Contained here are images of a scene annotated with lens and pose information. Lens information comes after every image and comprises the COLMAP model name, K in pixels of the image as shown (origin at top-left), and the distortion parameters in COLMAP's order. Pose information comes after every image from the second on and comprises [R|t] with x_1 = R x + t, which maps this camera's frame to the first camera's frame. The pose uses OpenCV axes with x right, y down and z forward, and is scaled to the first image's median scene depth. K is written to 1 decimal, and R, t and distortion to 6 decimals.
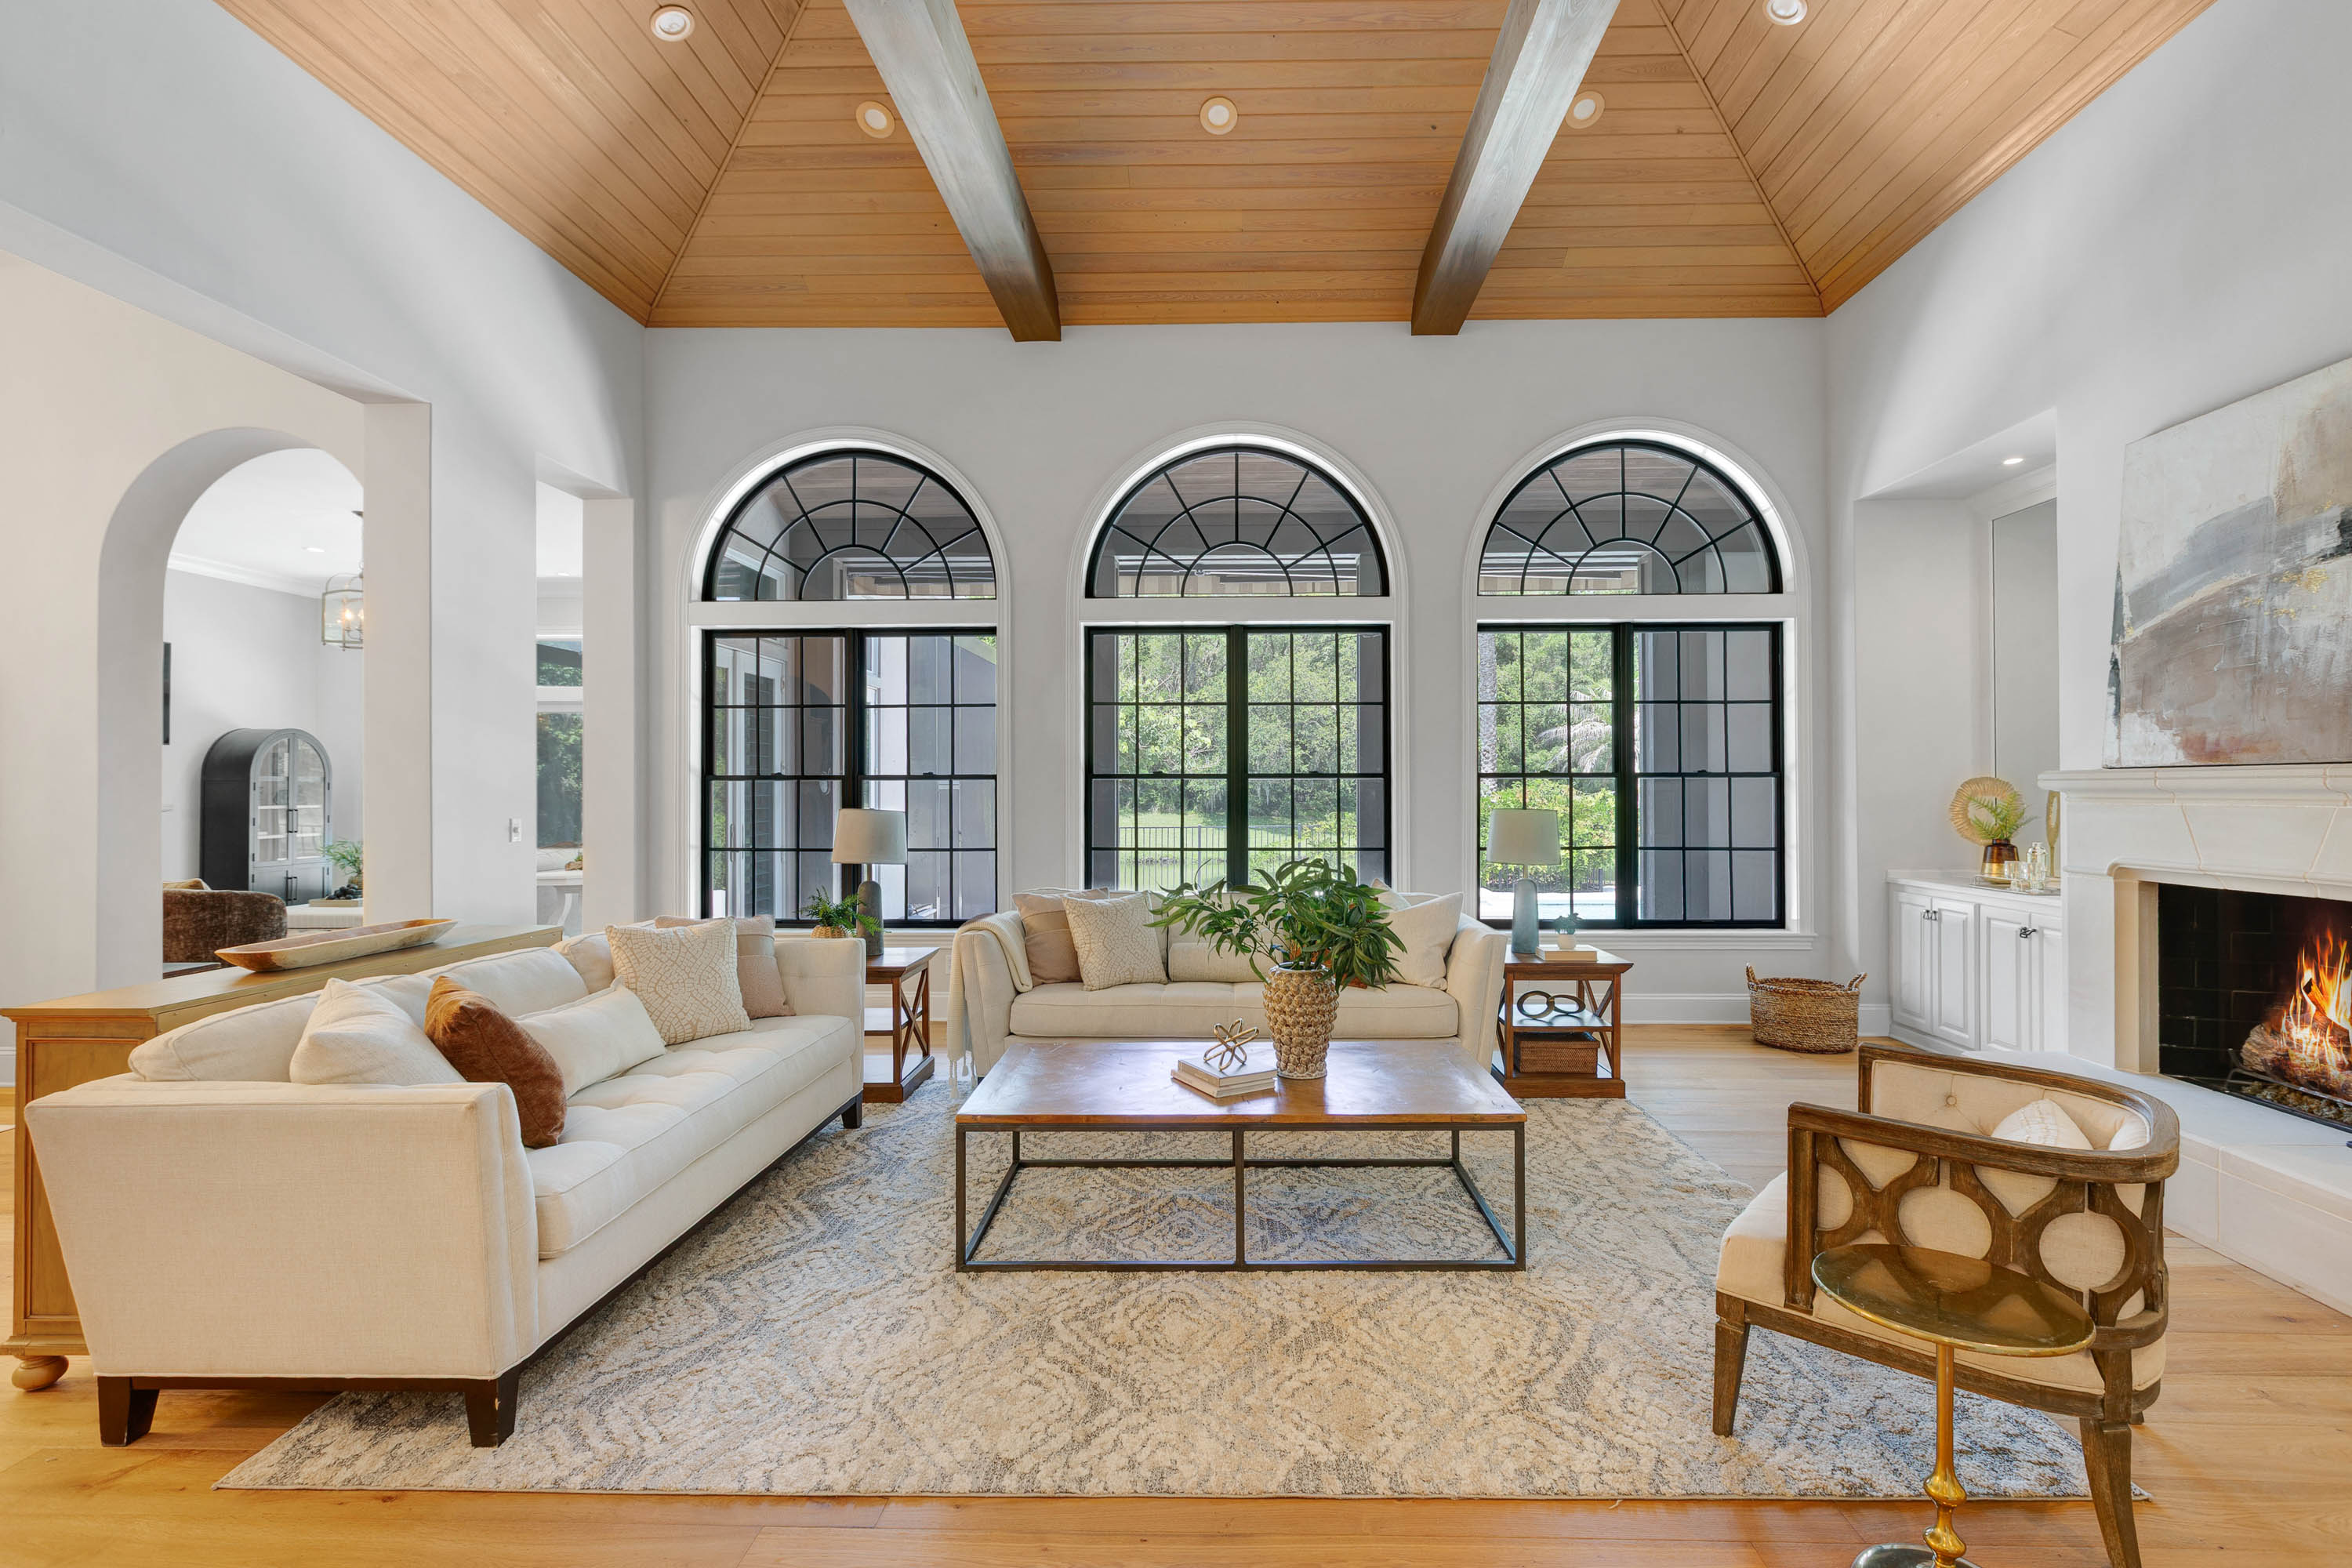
lens RADIAL K [[1090.9, 0, 1190.5], [0, 1090.9, 792.2], [0, 0, 1]] dist [0.003371, 0.000426]
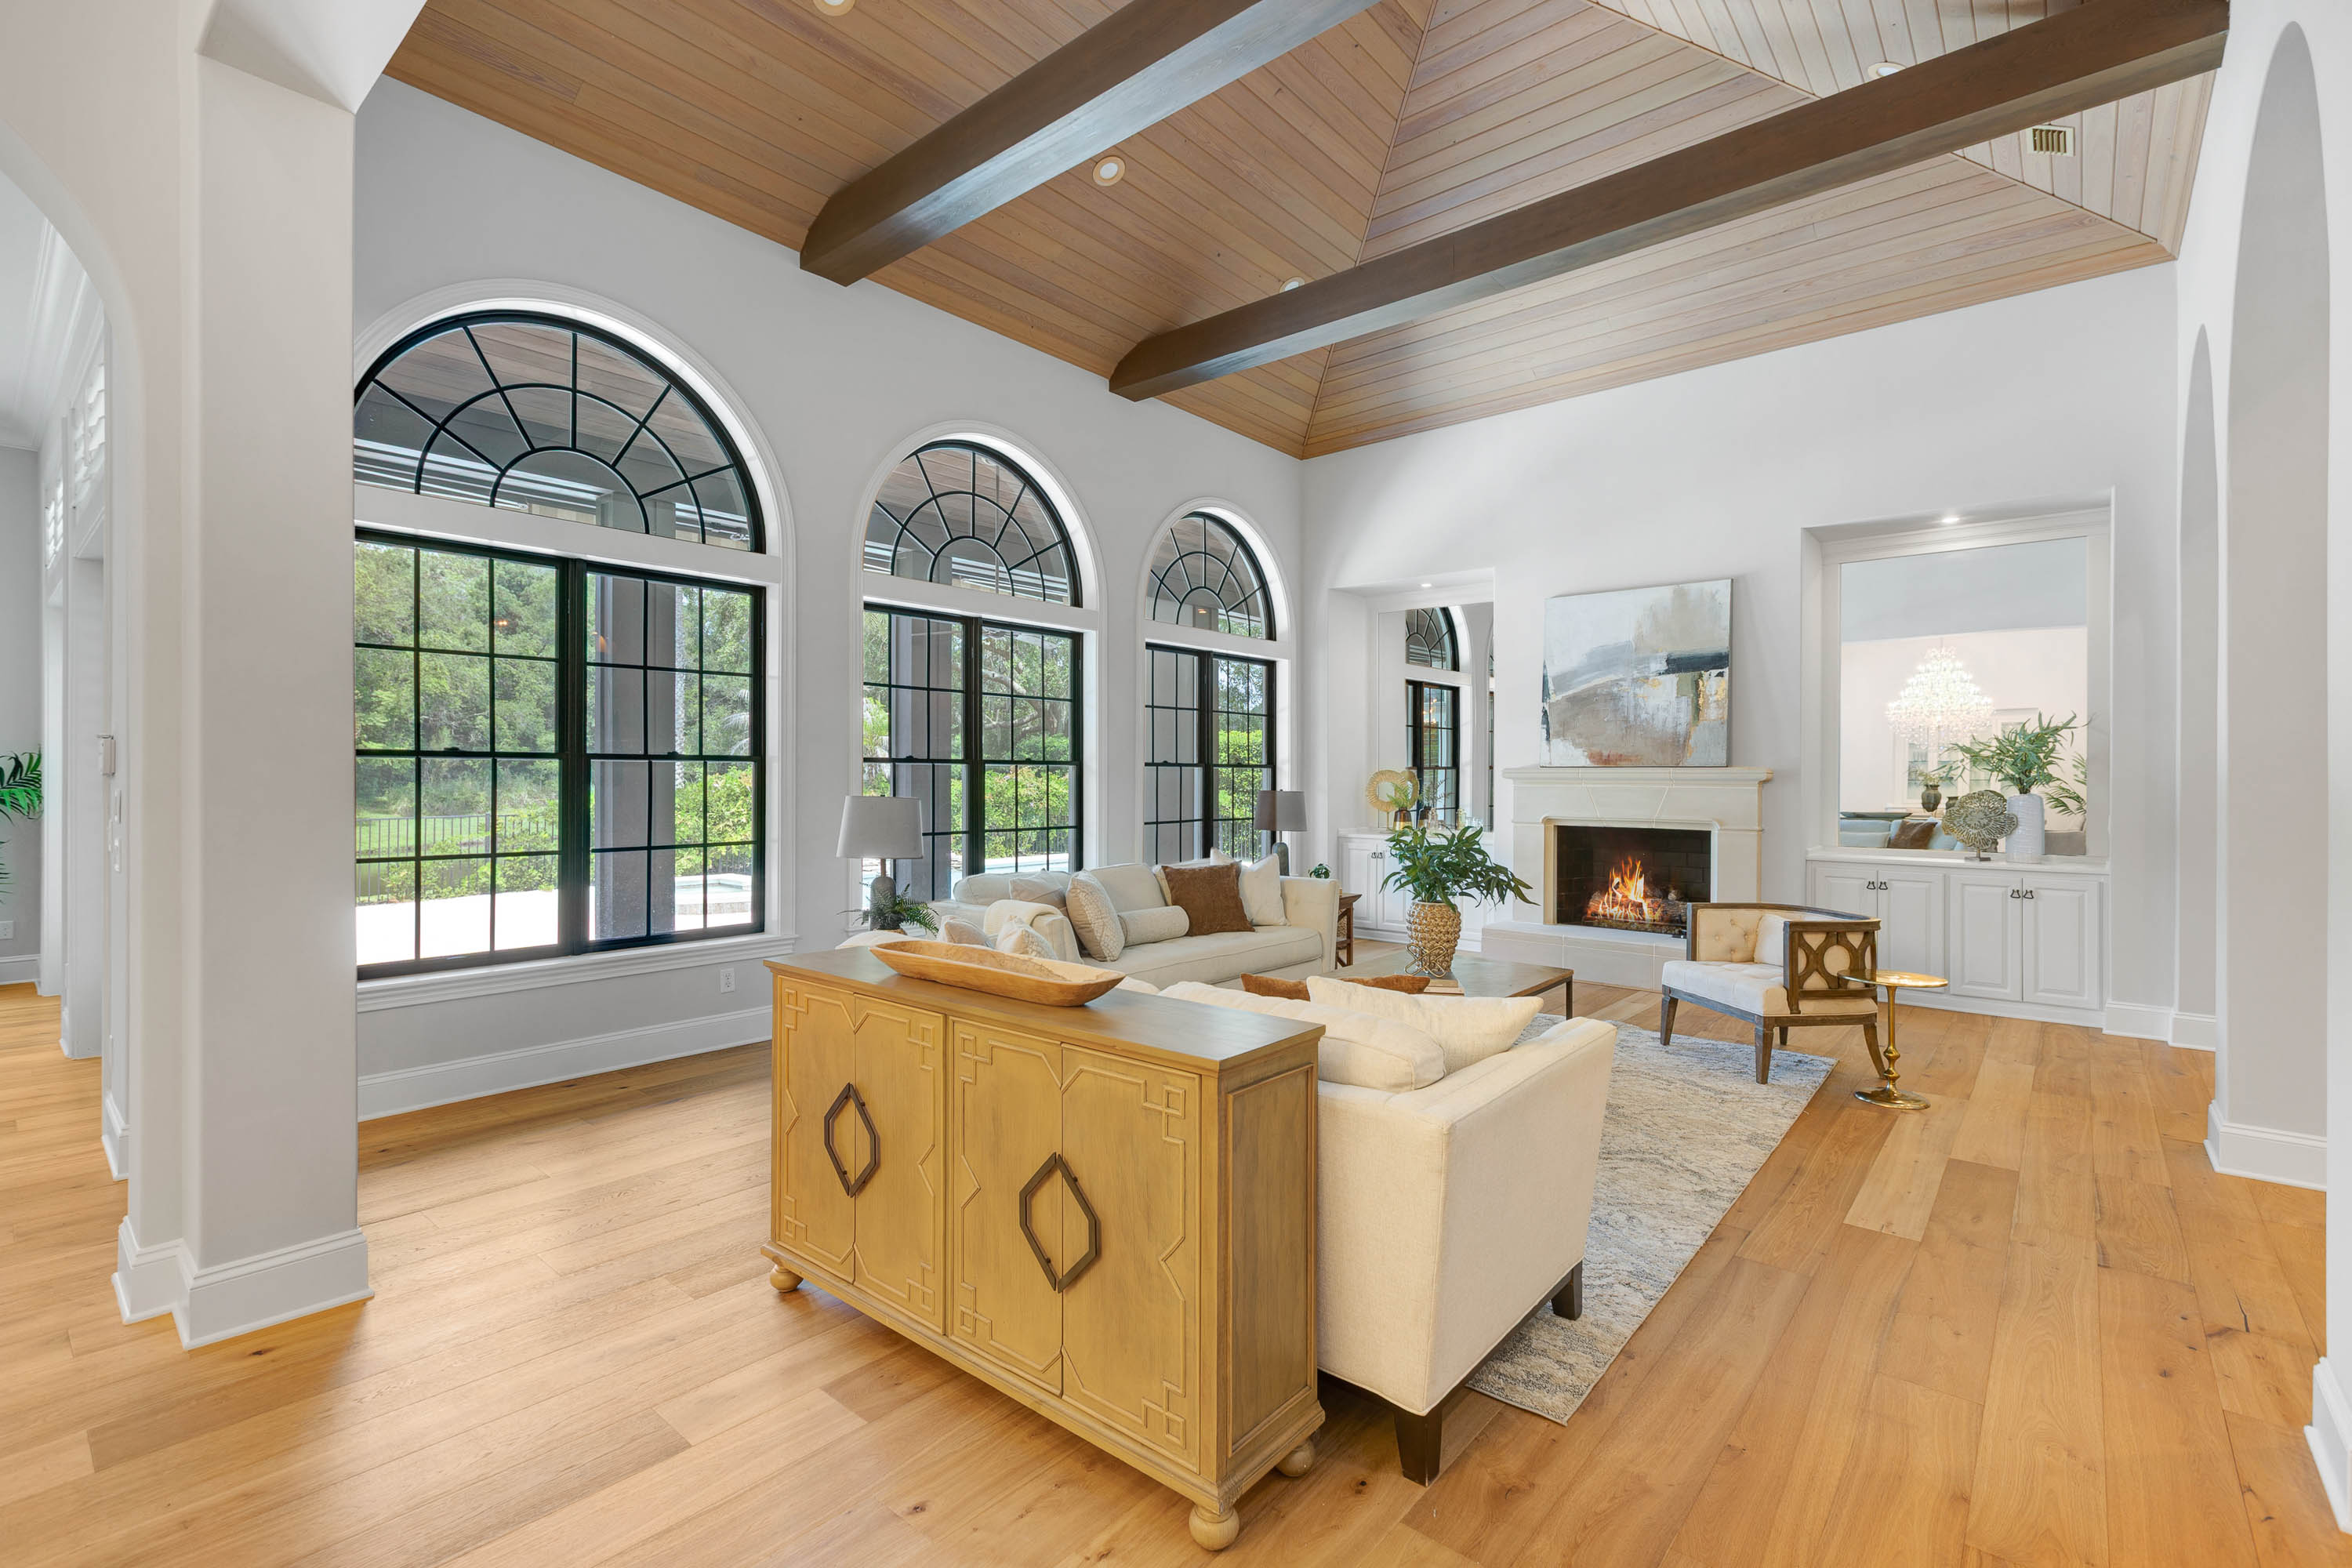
lens RADIAL K [[1074.5, 0, 1176.6], [0, 1074.5, 781.6], [0, 0, 1]] dist [0.000662, 0.000417]
pose [[0.618176, 0.000895, 0.786039, -1.117140], [-0.004255, 0.999989, 0.002208, 0.002649], [-0.786028, -0.004710, 0.618173, 0.370438]]
